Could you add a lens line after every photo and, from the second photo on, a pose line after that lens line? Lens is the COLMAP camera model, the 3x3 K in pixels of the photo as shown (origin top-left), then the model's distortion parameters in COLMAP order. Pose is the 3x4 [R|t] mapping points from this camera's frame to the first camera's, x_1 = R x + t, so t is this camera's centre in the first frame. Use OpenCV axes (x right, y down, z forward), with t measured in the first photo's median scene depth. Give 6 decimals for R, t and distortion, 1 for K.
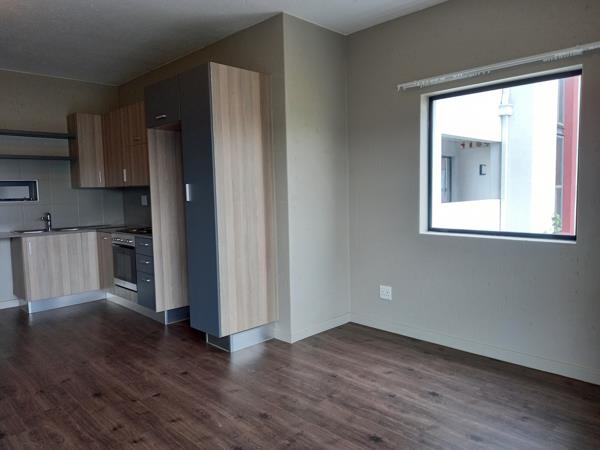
lens RADIAL K [[438.1, 0, 304.3], [0, 438.1, 223.9], [0, 0, 1]] dist [0.034734, -0.031233]
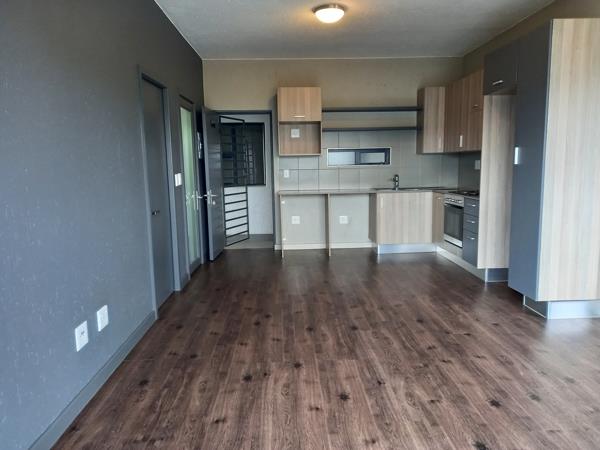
lens RADIAL K [[438.1, 0, 305.6], [0, 438.1, 225.8], [0, 0, 1]] dist [0.034734, -0.031233]
pose [[0.741907, 0.101202, -0.662821, 0.061261], [-0.049095, 0.994090, 0.096828, 0.013459], [0.668703, -0.039296, 0.742491, -0.086885]]
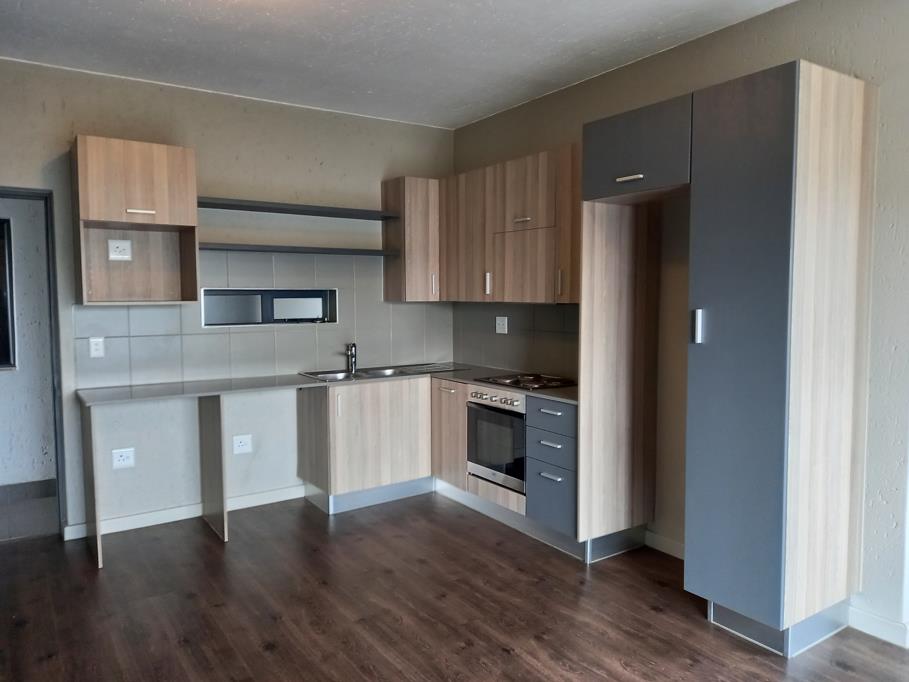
lens RADIAL K [[663.8, 0, 462.0], [0, 663.8, 338.8], [0, 0, 1]] dist [0.034734, -0.031233]
pose [[0.983216, 0.028759, -0.180166, -0.367668], [-0.029916, 0.999546, -0.003706, -0.043187], [0.179977, 0.009034, 0.983629, 0.186971]]
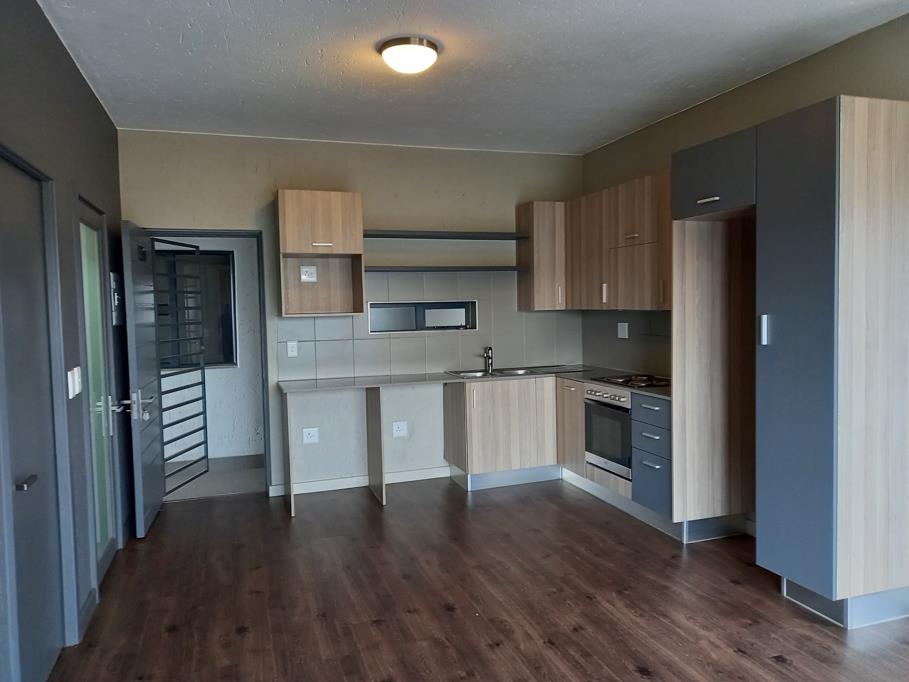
lens RADIAL K [[663.8, 0, 458.0], [0, 663.8, 340.5], [0, 0, 1]] dist [0.034734, -0.031233]
pose [[0.900582, 0.025970, -0.433910, -0.230341], [-0.030970, 0.999510, -0.004456, -0.038623], [0.433582, 0.017451, 0.900945, 0.044245]]
